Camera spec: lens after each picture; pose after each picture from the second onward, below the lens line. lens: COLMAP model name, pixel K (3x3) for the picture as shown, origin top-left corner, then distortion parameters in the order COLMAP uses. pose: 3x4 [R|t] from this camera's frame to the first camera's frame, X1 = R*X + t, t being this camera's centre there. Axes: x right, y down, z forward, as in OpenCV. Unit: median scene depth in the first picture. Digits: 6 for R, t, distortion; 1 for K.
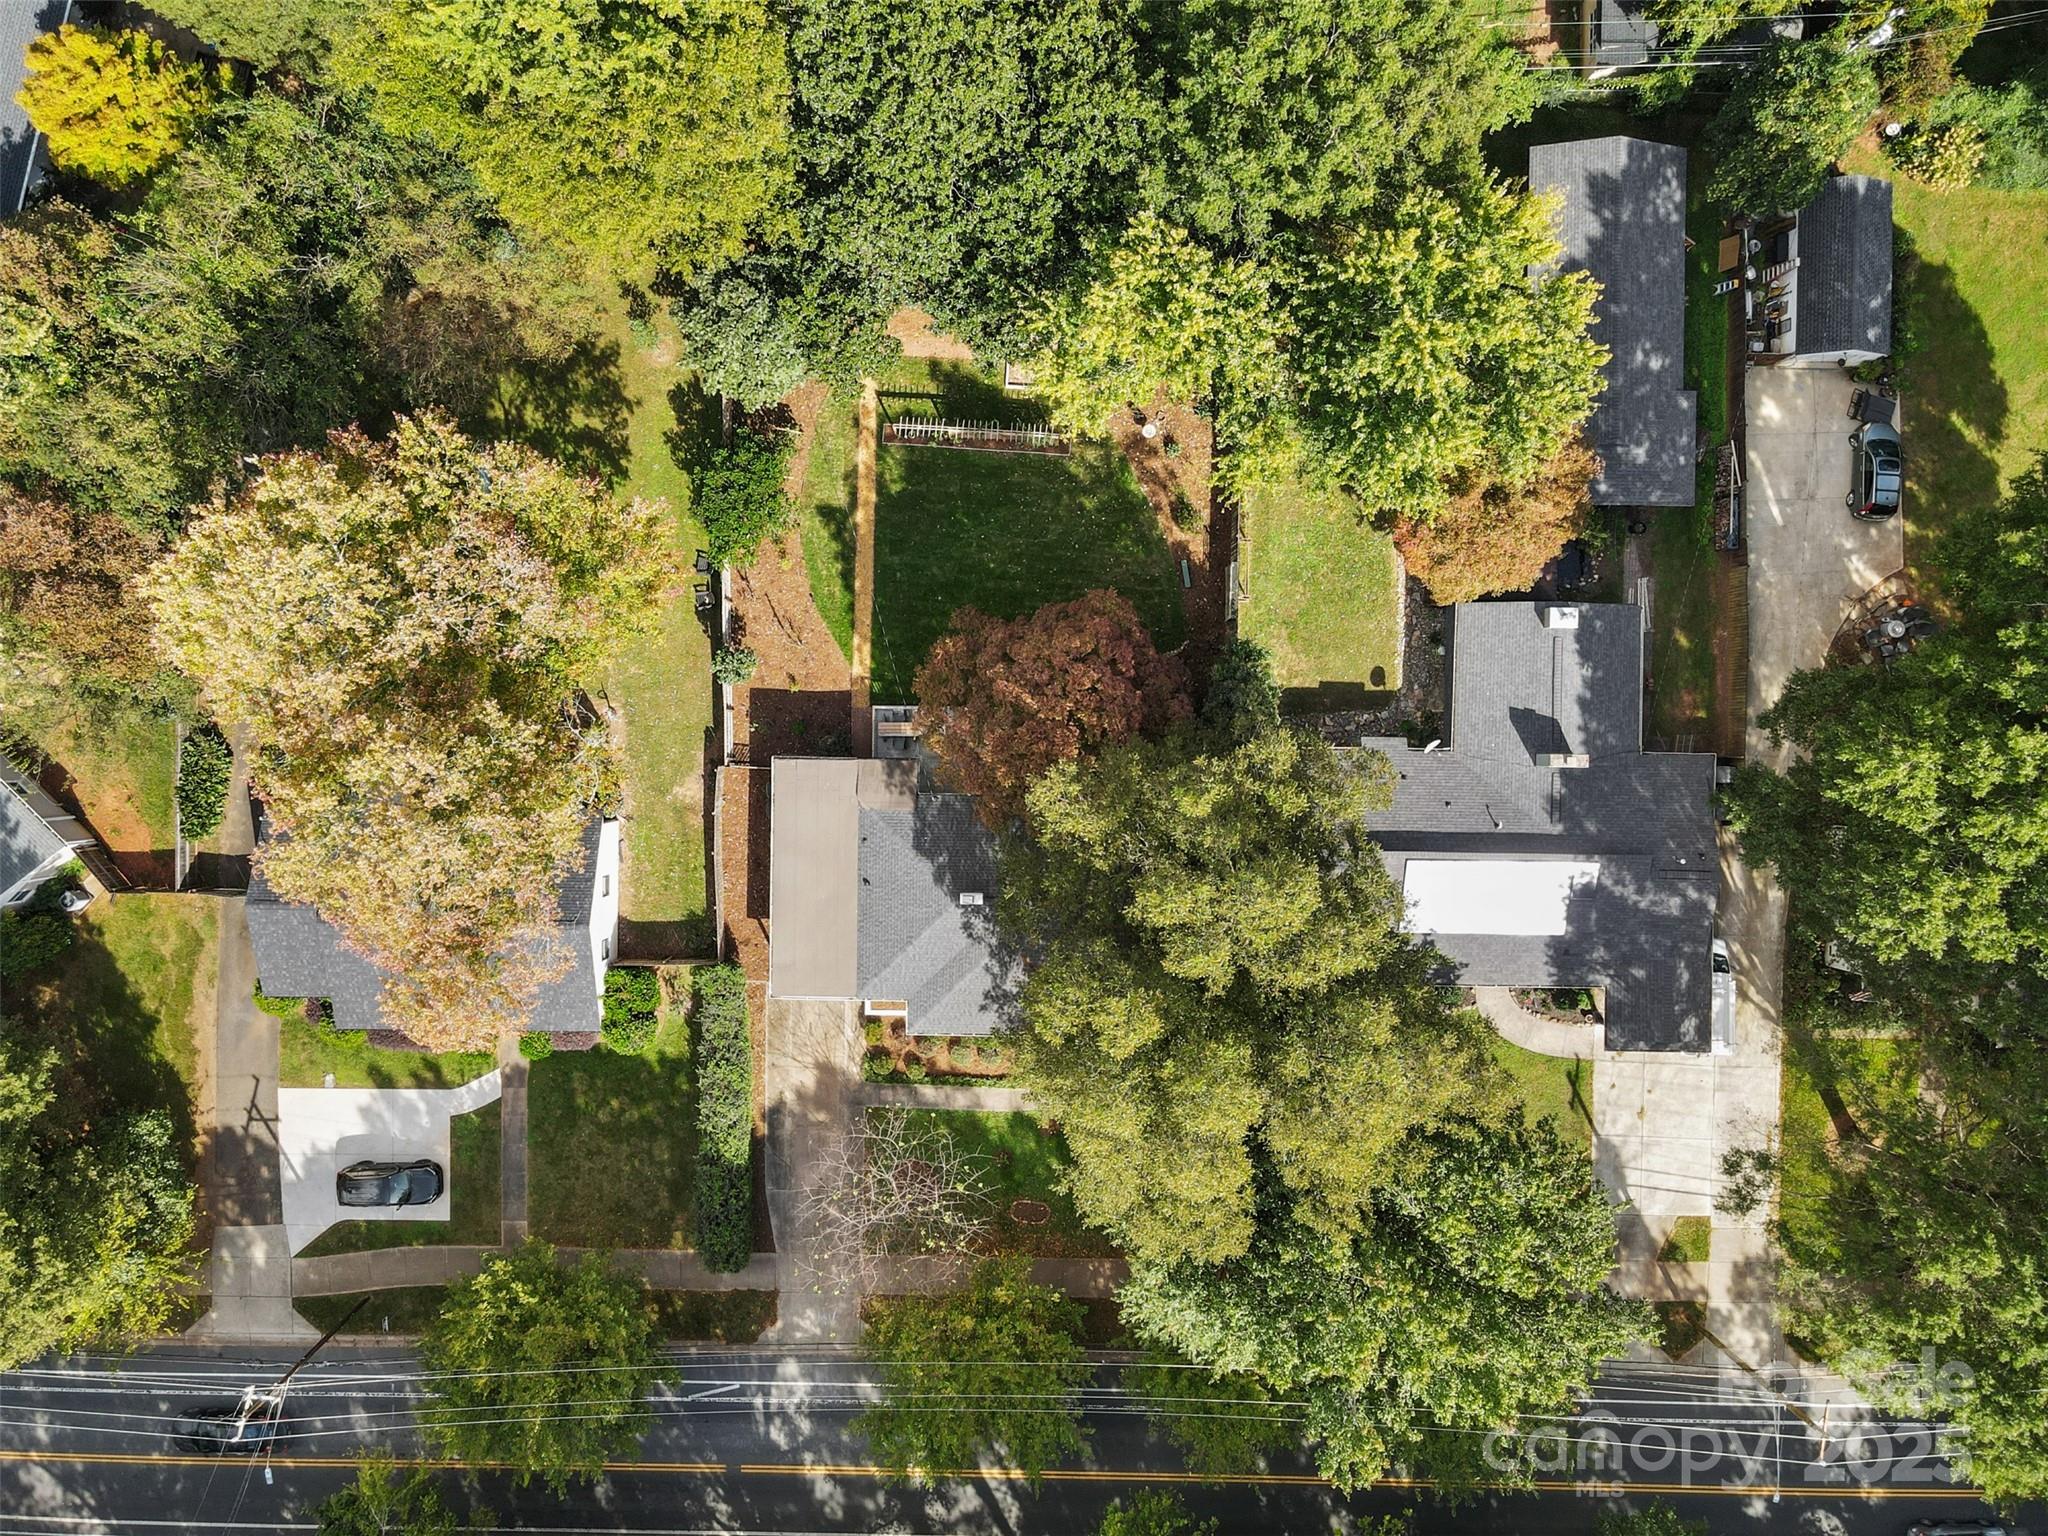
lens RADIAL K [[1445.0, 0, 1010.8], [0, 1445.0, 769.4], [0, 0, 1]] dist [-0.033897, 0.002931]
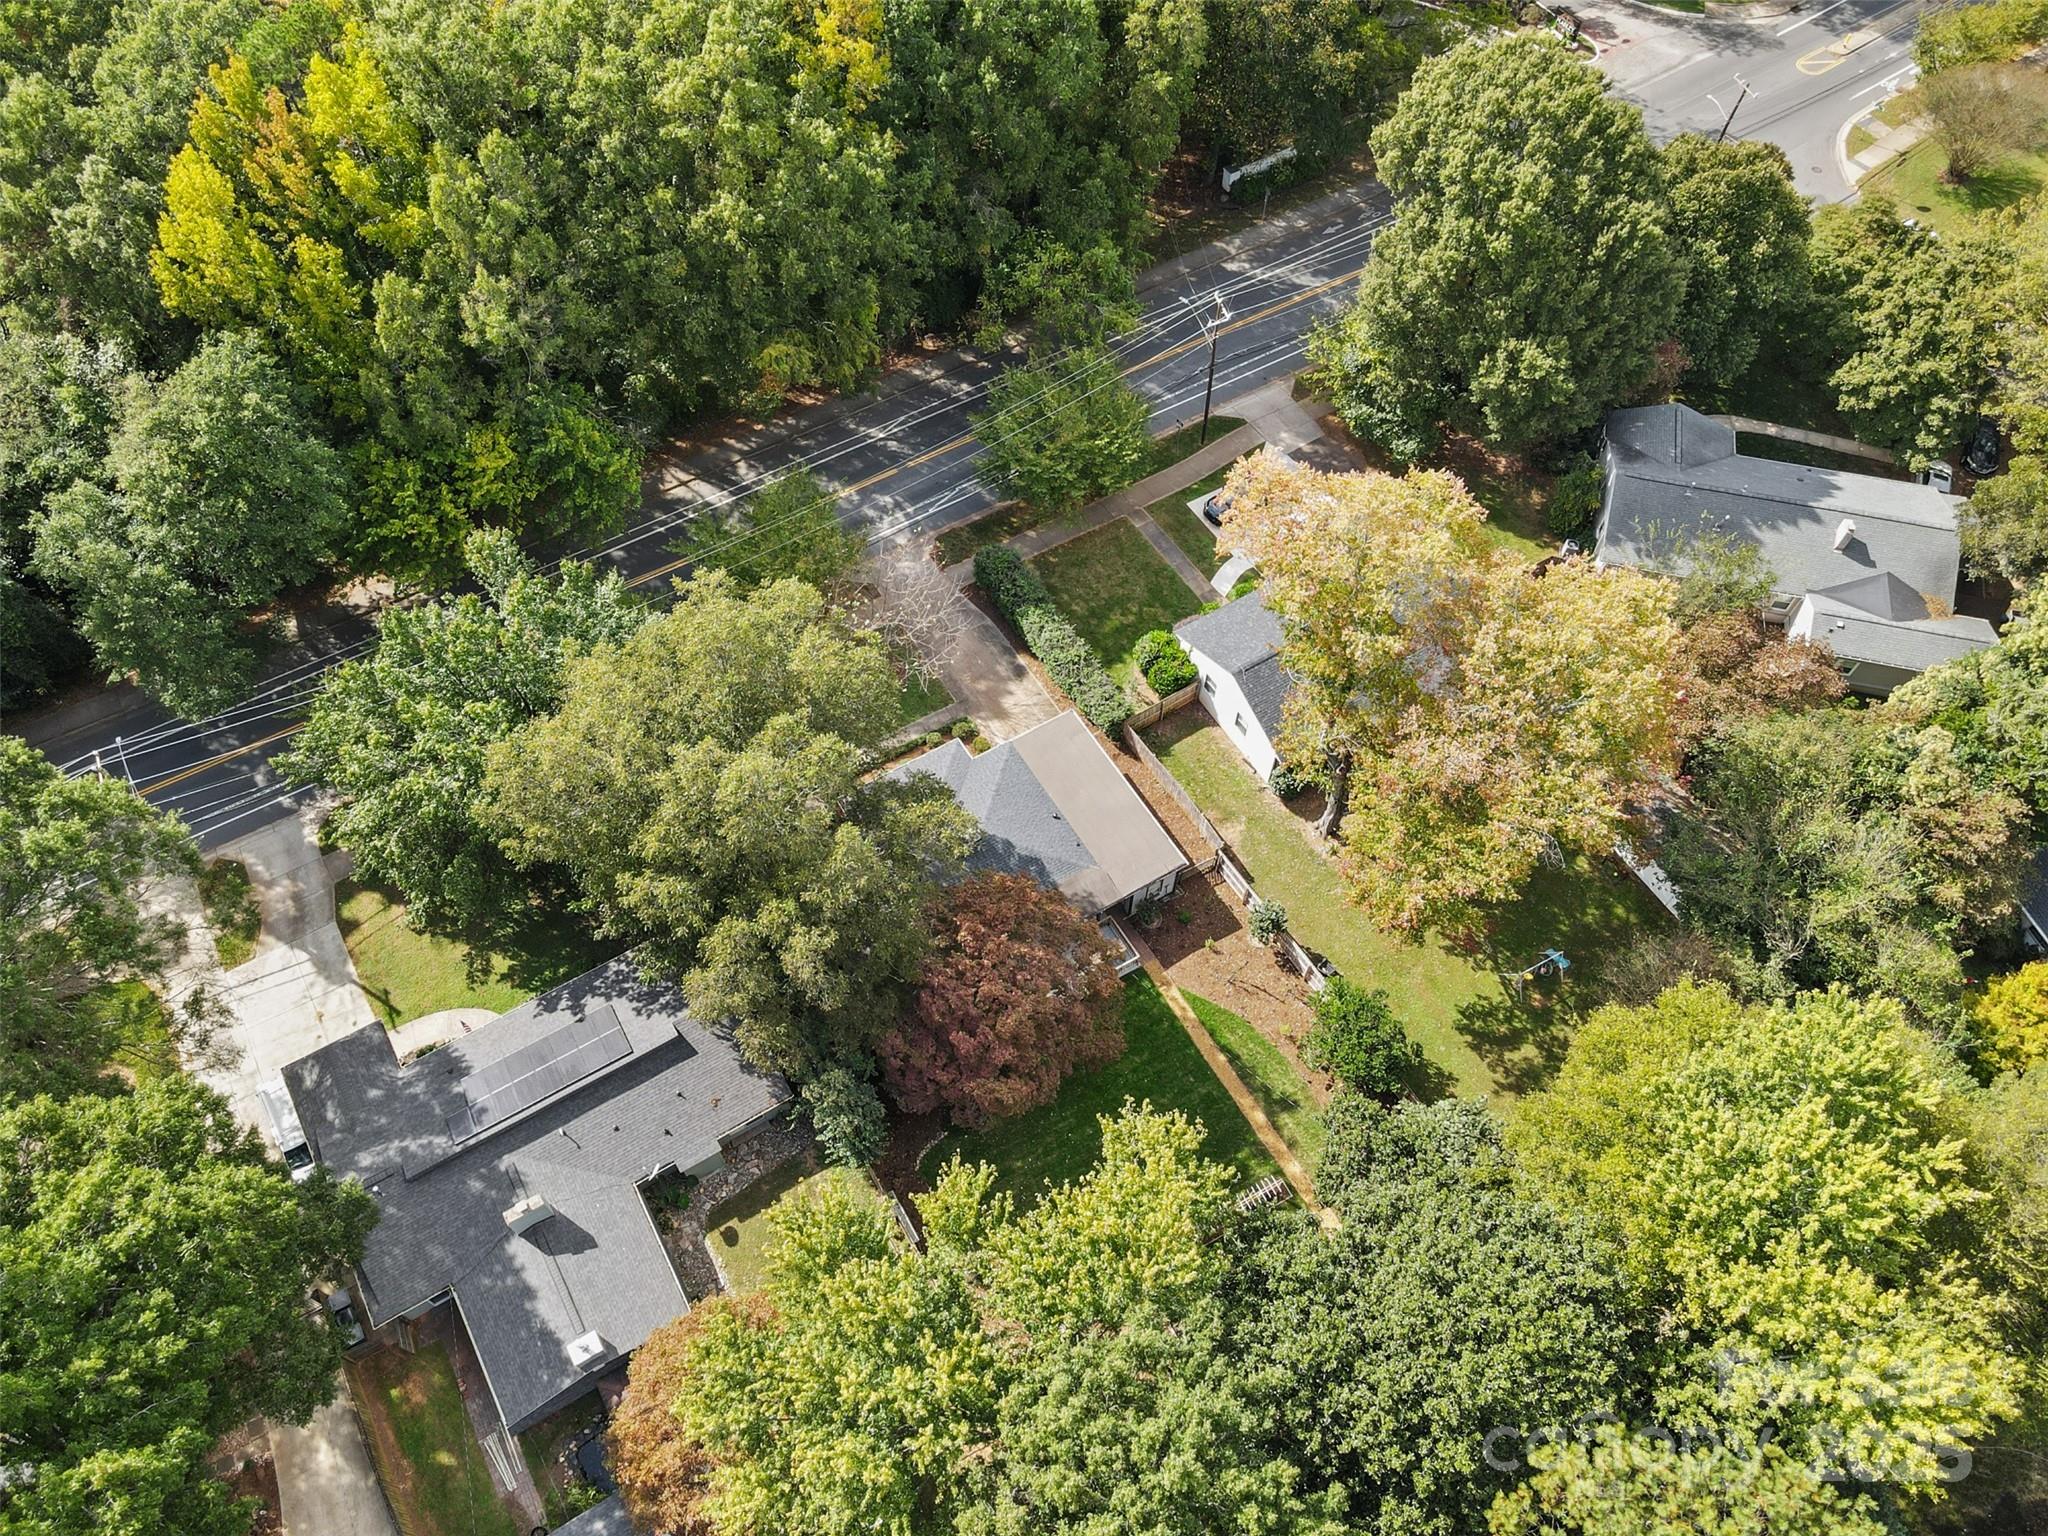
lens RADIAL K [[1445.0, 0, 1007.9], [0, 1445.0, 767.3], [0, 0, 1]] dist [-0.033897, 0.002931]
pose [[-0.850557, 0.446008, -0.278621, 0.223620], [-0.525822, -0.729305, 0.437750, -0.354999], [-0.007959, 0.518837, 0.854836, 0.001854]]
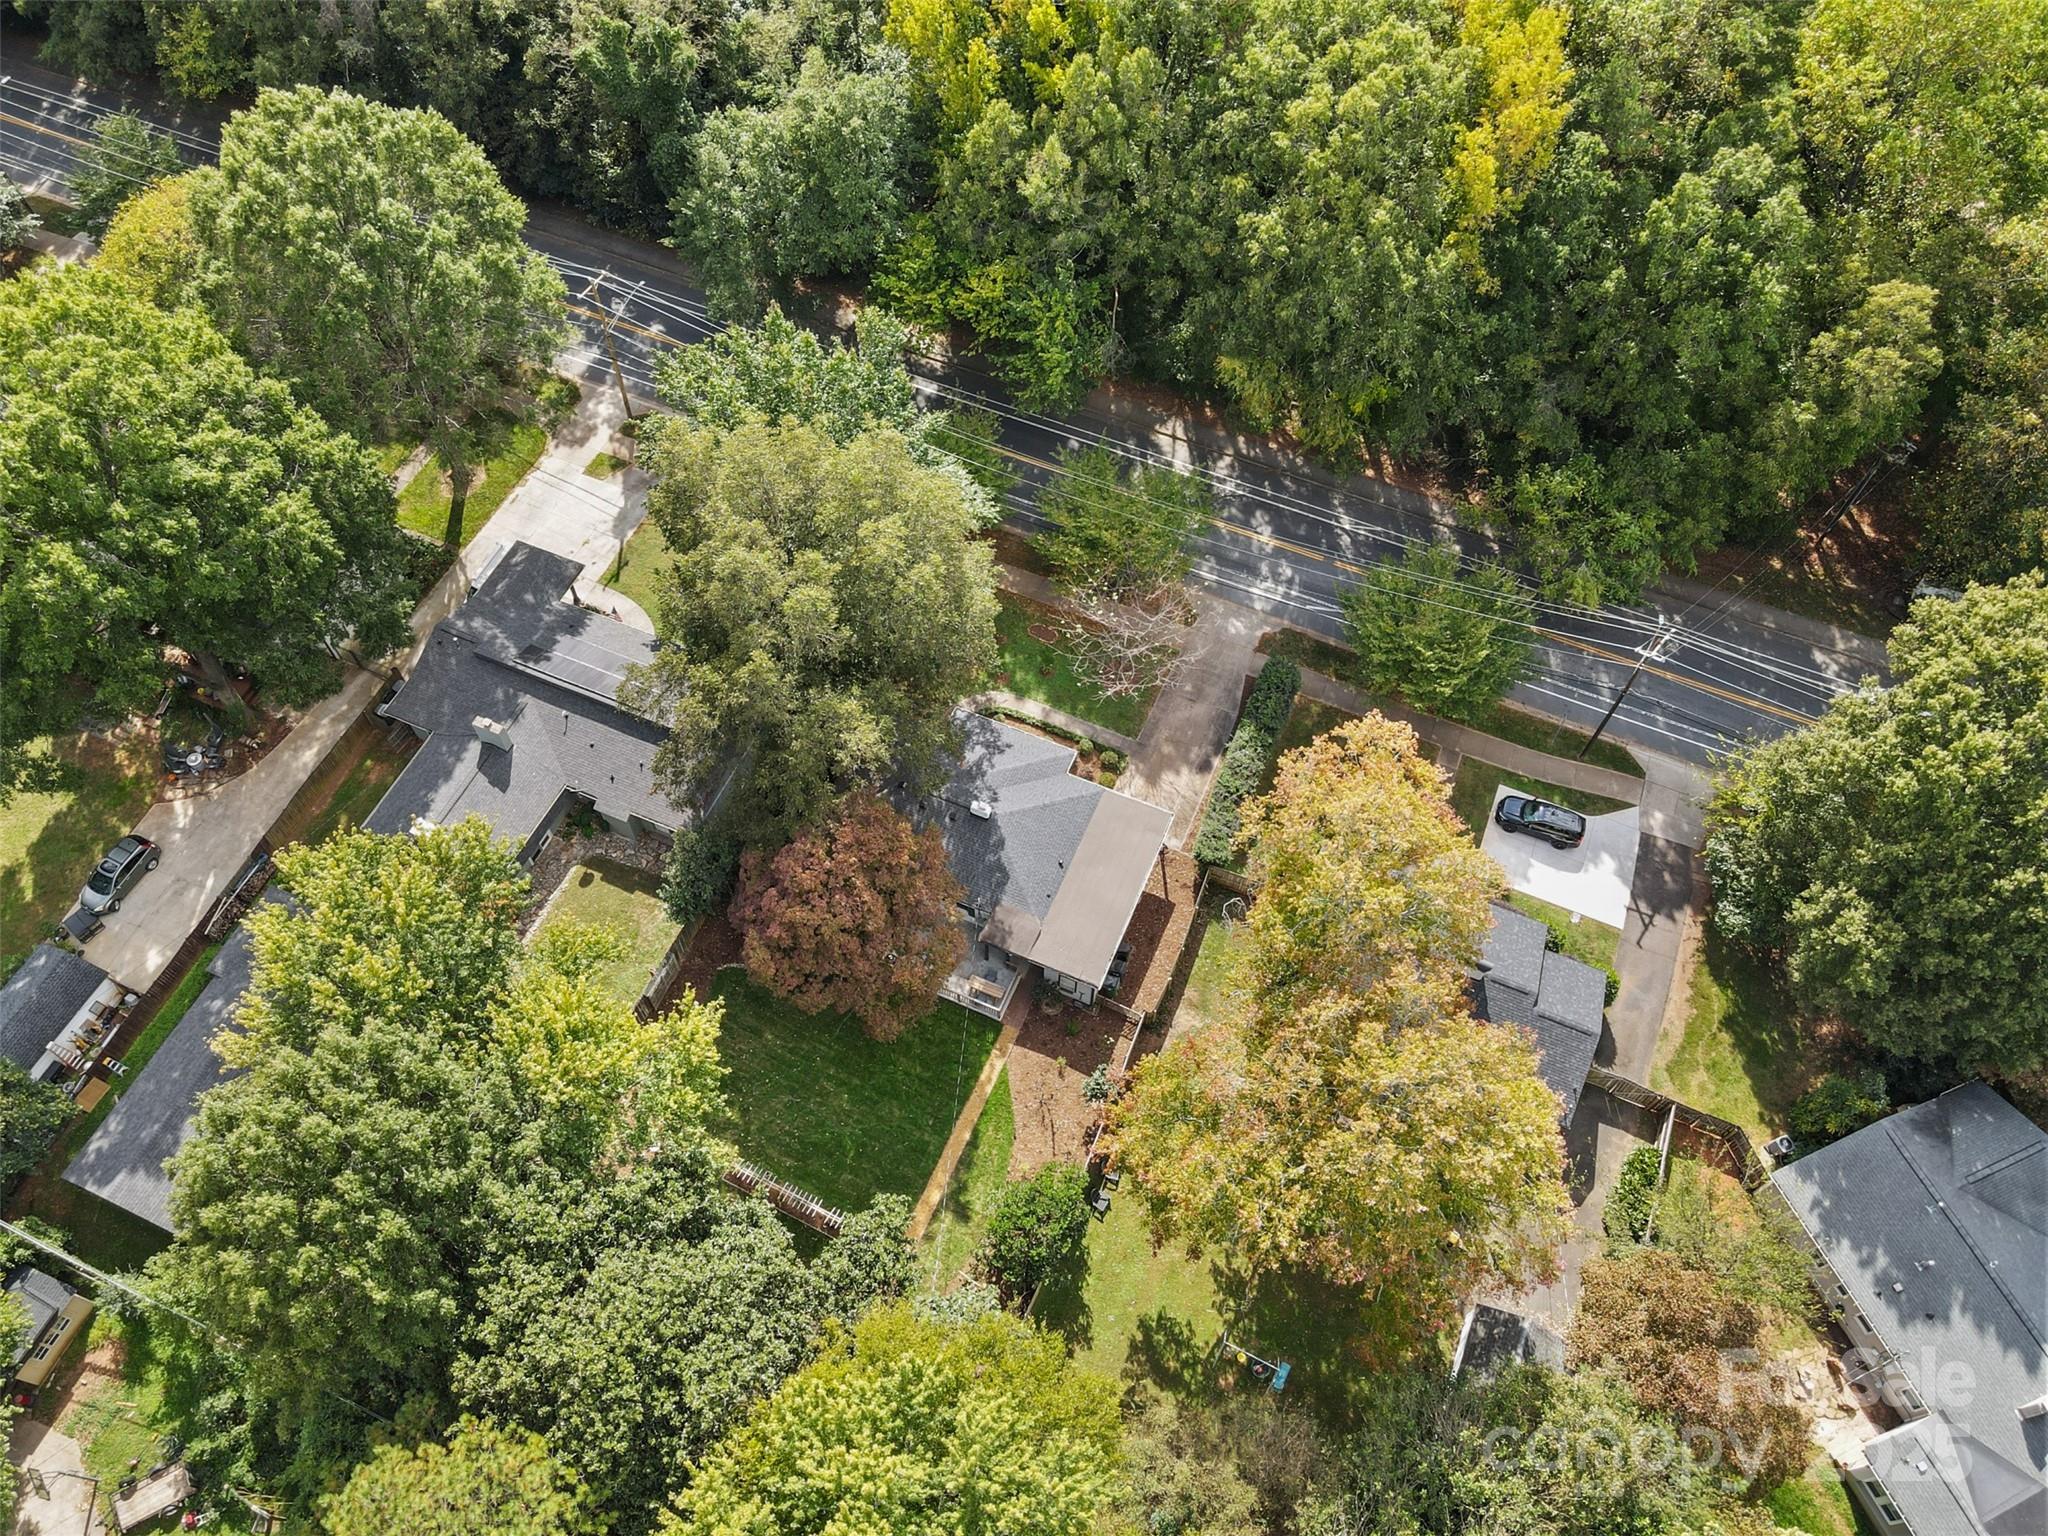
lens RADIAL K [[1445.0, 0, 1011.9], [0, 1445.0, 773.2], [0, 0, 1]] dist [-0.033897, 0.002931]
pose [[-0.923460, -0.333243, 0.190186, -0.248430], [0.383645, -0.793911, 0.471723, -0.406516], [-0.006208, 0.508581, 0.860992, -0.035985]]
